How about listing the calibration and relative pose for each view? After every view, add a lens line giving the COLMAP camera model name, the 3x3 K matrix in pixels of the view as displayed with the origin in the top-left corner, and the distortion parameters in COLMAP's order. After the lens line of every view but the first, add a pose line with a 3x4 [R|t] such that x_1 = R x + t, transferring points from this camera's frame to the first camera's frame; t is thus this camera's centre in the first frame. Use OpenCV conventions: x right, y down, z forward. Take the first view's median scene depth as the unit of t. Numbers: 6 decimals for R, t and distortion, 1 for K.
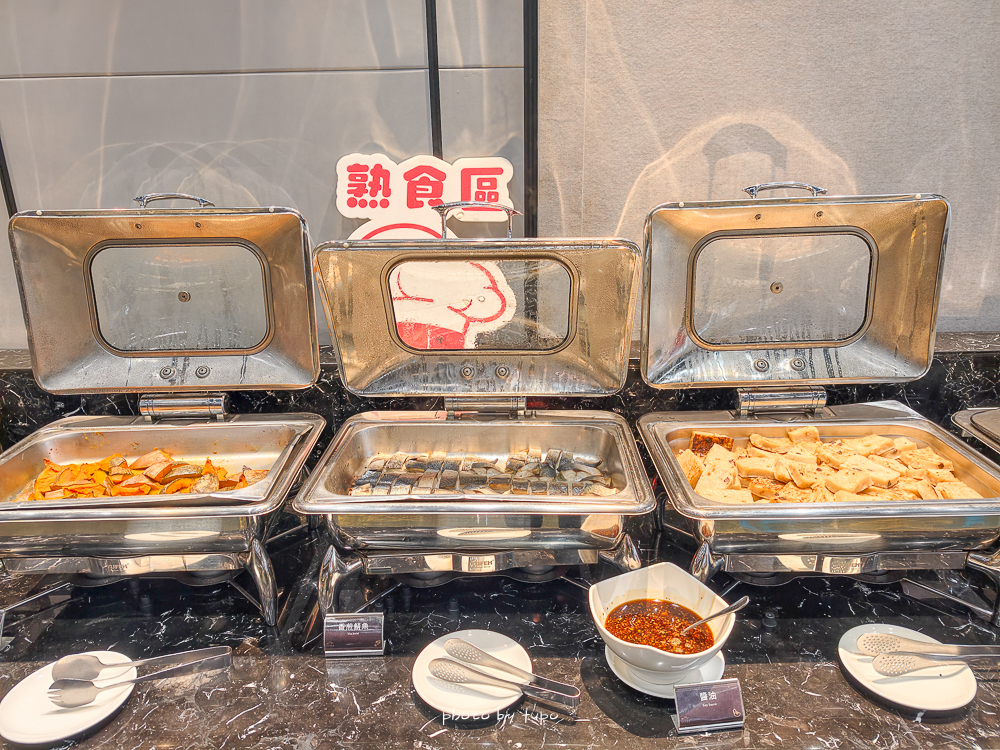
lens RADIAL K [[740.8, 0, 500.0], [0, 740.8, 375.0], [0, 0, 1]] dist [0.001164, -0.002260]
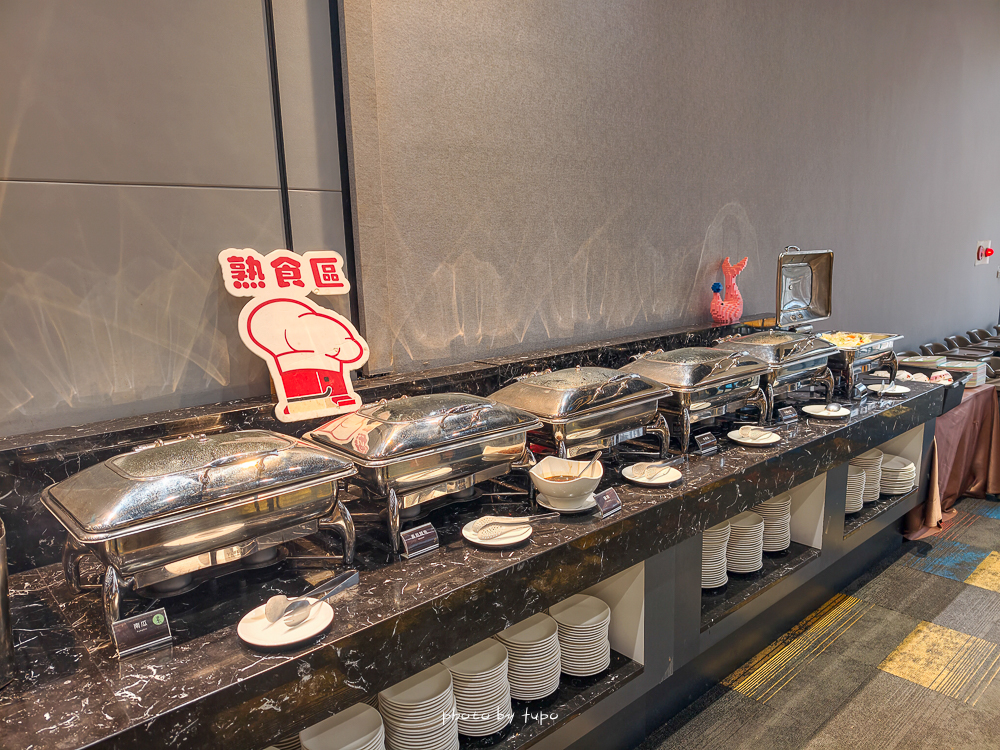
lens RADIAL K [[712.7, 0, 506.7], [0, 712.7, 382.9], [0, 0, 1]] dist [0.004237, -0.007336]
pose [[0.742669, -0.126582, 0.657586, -0.692270], [0.213346, 0.975529, -0.053166, 0.101701], [-0.634765, 0.179779, 0.751501, -0.207077]]
